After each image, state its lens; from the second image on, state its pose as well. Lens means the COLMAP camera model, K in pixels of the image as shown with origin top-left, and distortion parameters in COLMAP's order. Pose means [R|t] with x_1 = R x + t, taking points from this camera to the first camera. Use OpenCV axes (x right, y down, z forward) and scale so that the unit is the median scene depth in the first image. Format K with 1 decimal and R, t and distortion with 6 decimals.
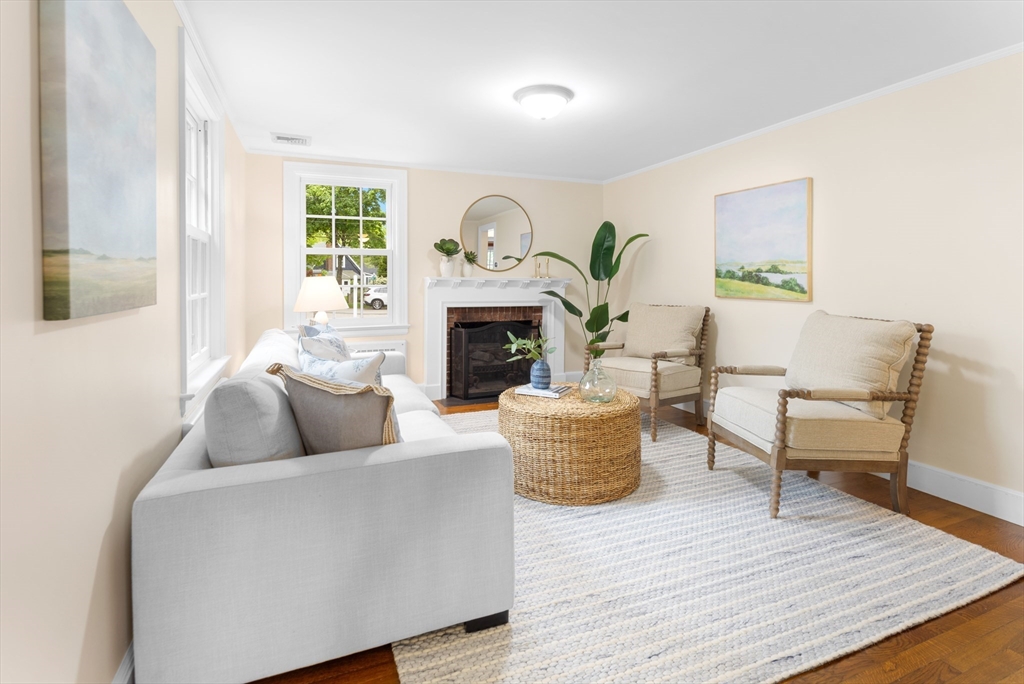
lens RADIAL K [[505.0, 0, 515.5], [0, 505.0, 281.3], [0, 0, 1]] dist [0.000439, -0.000411]
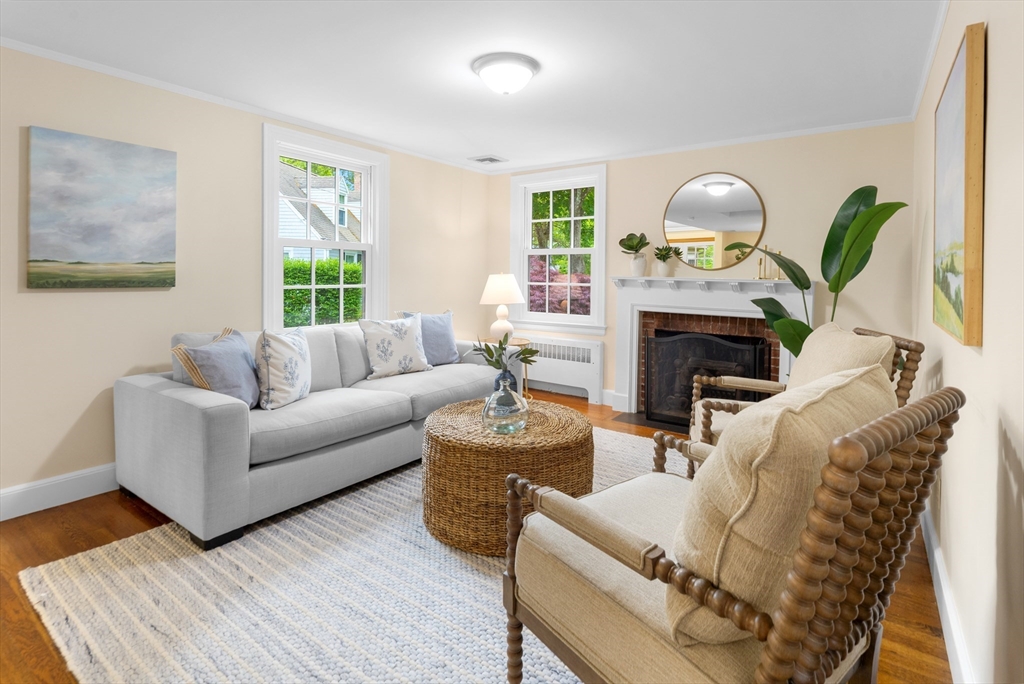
lens RADIAL K [[509.9, 0, 512.1], [0, 509.9, 275.2], [0, 0, 1]] dist [-0.000354, -0.000180]
pose [[0.524604, 0.012169, -0.851259, 0.514505], [-0.019769, 0.999802, 0.002110, -0.008404], [0.851117, 0.015722, 0.524741, 0.346033]]
